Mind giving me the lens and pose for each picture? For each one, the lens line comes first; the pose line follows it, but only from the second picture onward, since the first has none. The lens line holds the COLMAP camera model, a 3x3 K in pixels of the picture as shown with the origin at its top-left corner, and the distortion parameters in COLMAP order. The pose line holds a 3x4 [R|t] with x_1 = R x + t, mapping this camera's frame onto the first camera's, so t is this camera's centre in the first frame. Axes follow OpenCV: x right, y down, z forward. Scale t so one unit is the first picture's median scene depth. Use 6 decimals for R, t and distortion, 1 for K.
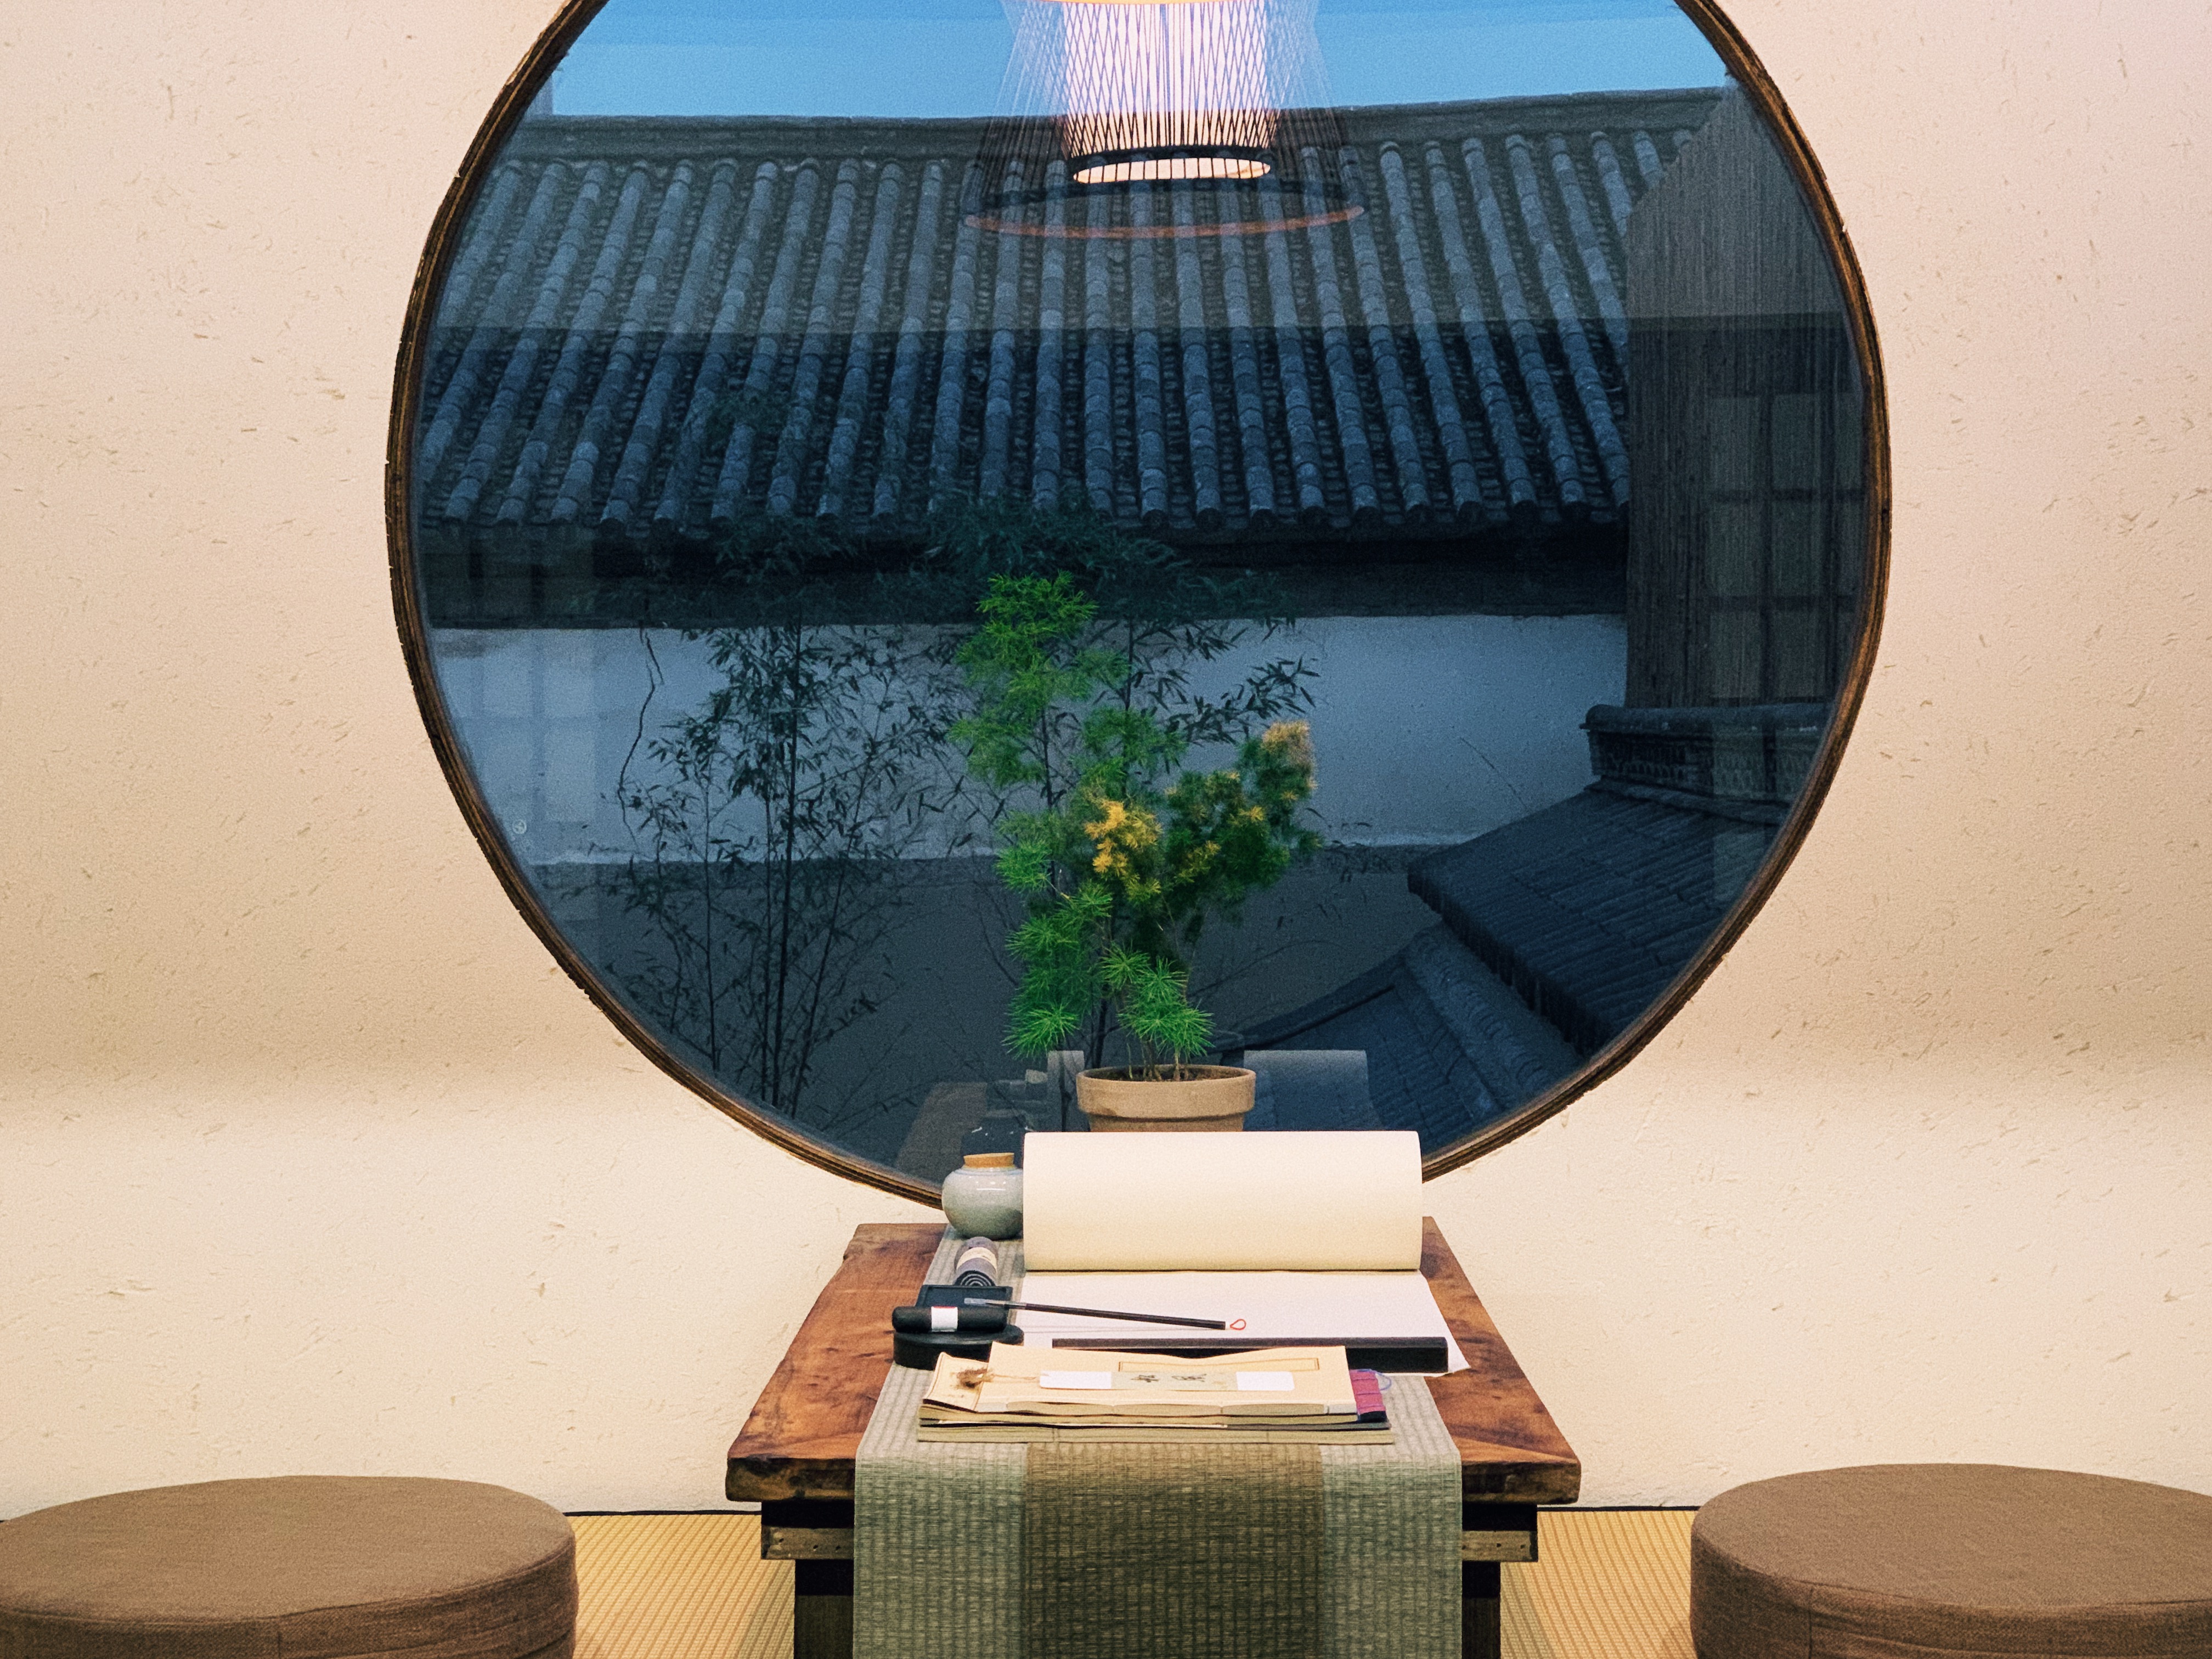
lens RADIAL K [[3217.9, 0, 1103.7], [0, 3217.9, 826.3], [0, 0, 1]] dist [0.031908, 0.000000]
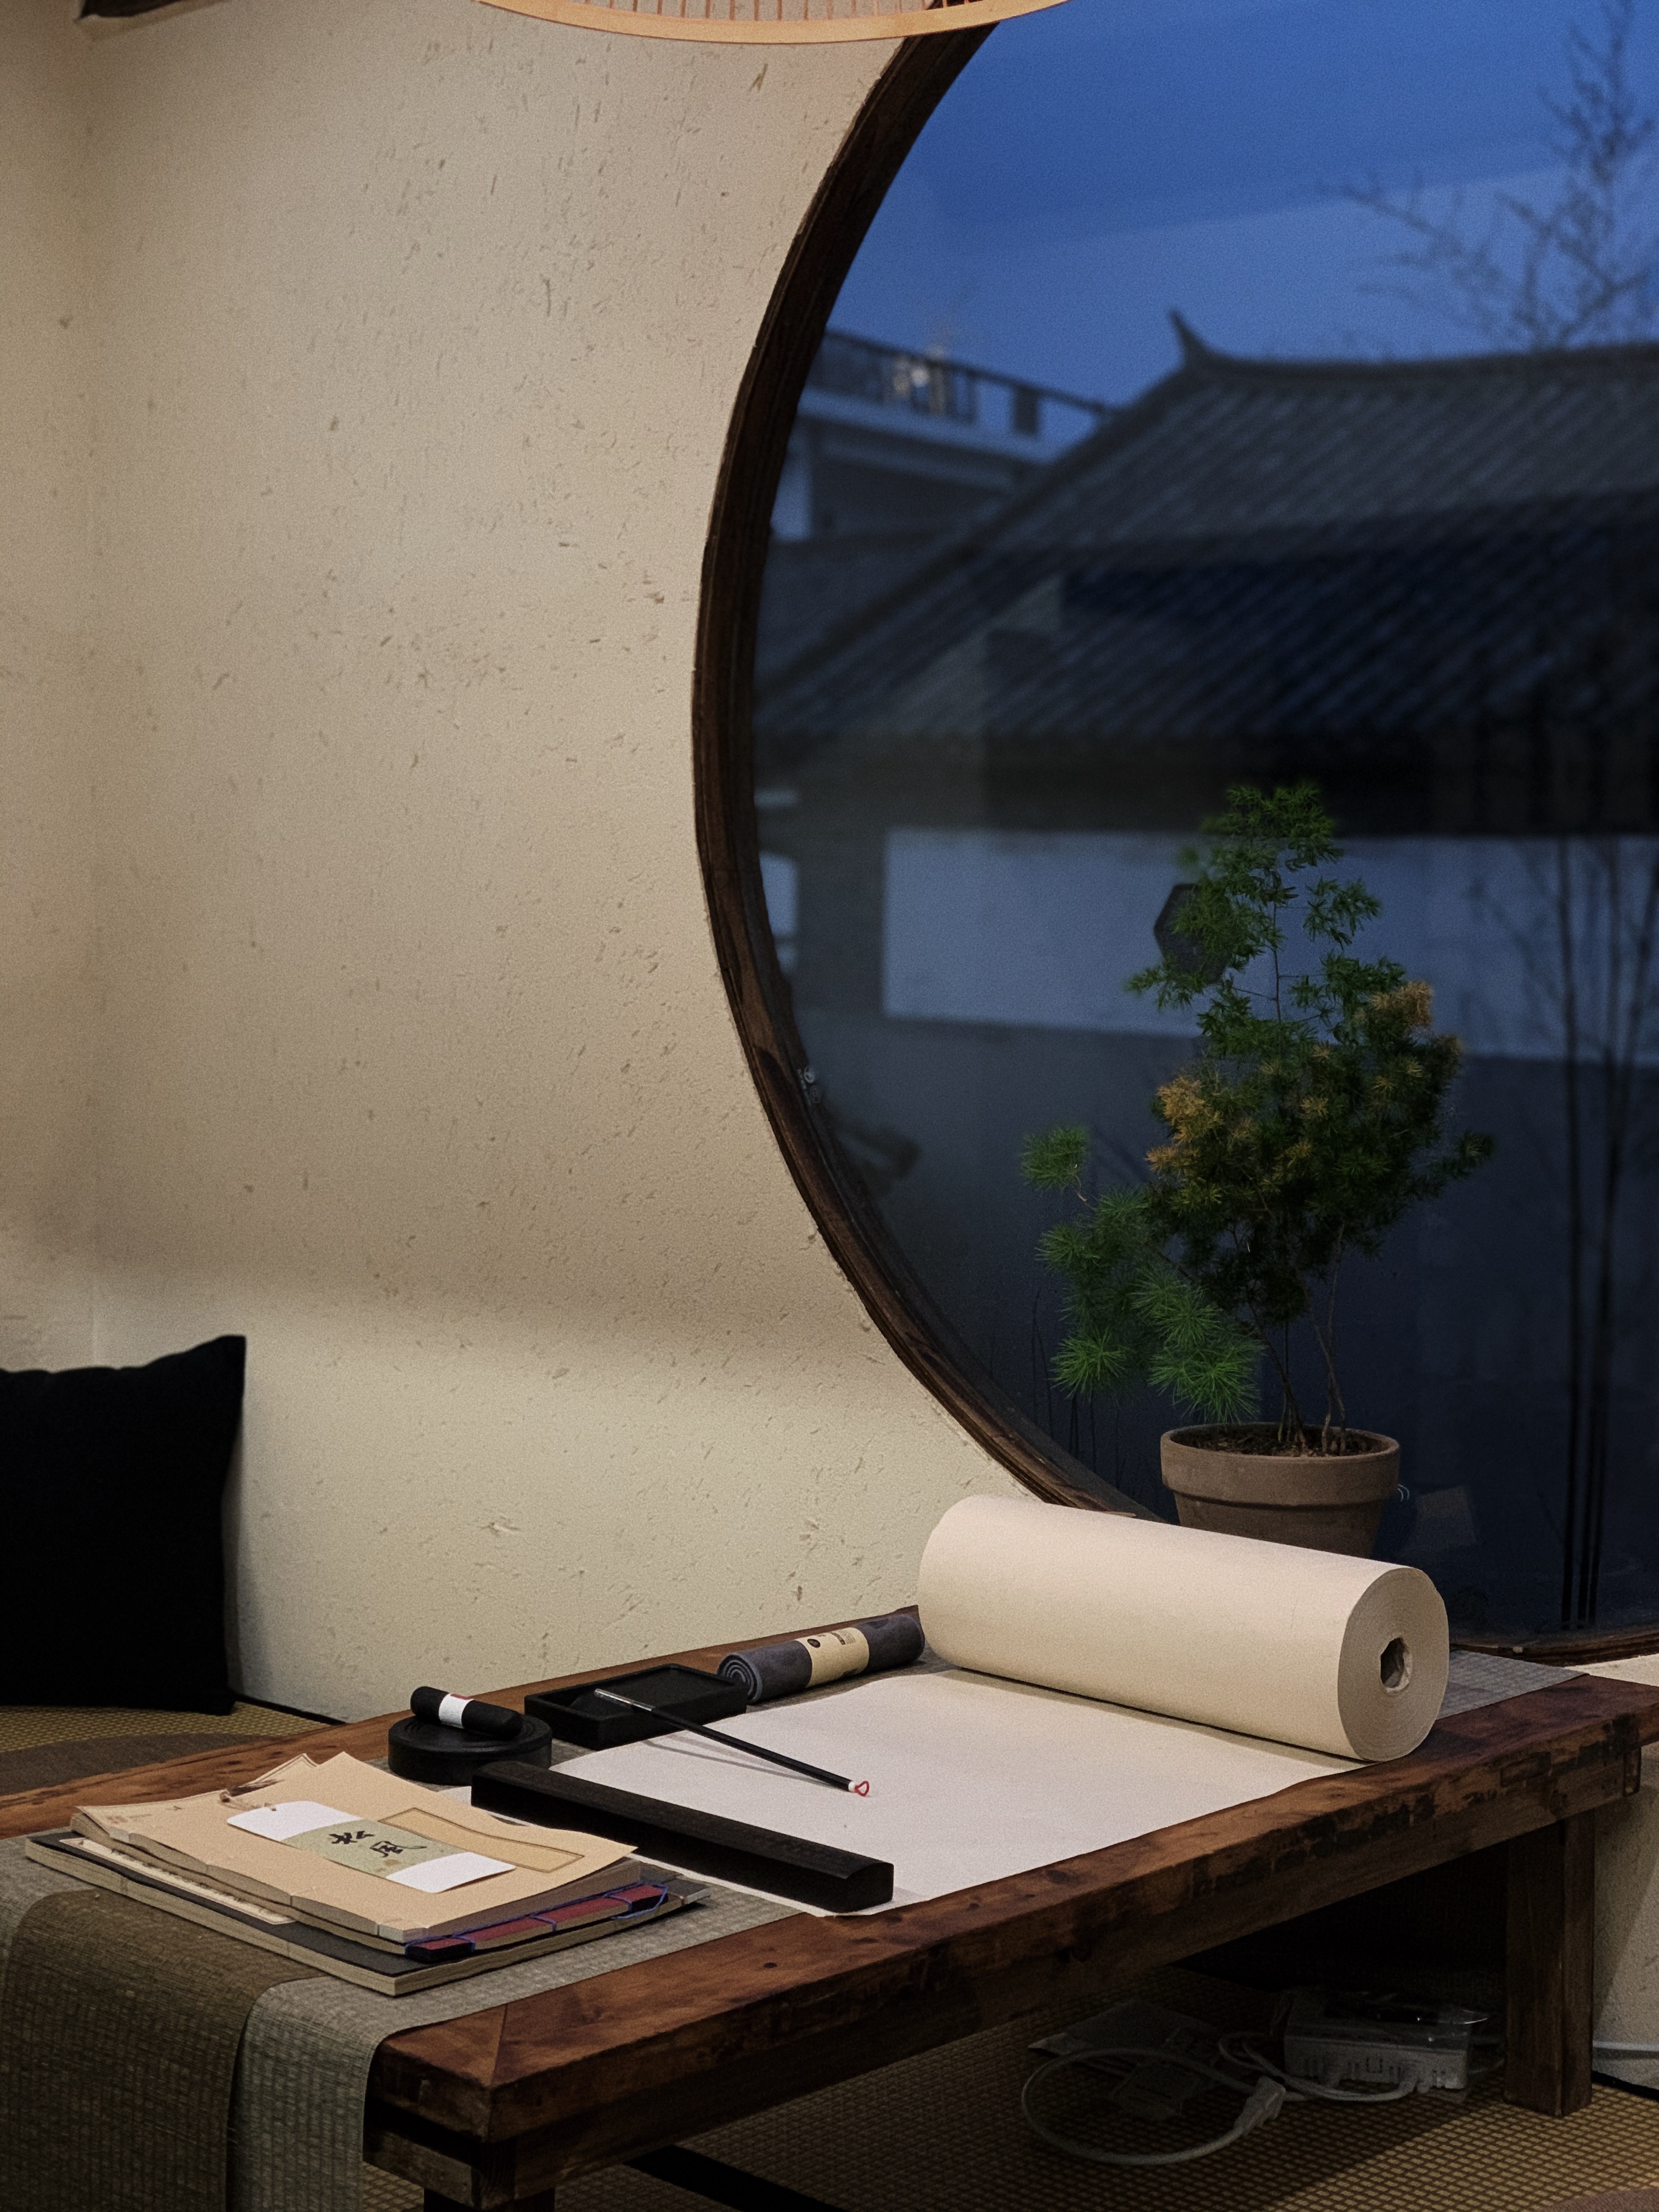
lens RADIAL K [[3217.9, 0, 829.0], [0, 3217.9, 1107.5], [0, 0, 1]] dist [0.031908, 0.000000]
pose [[0.742864, 0.055262, -0.667157, 0.656208], [-0.035425, 0.998436, 0.043257, -0.046360], [0.668504, -0.008500, 0.743660, 0.535846]]
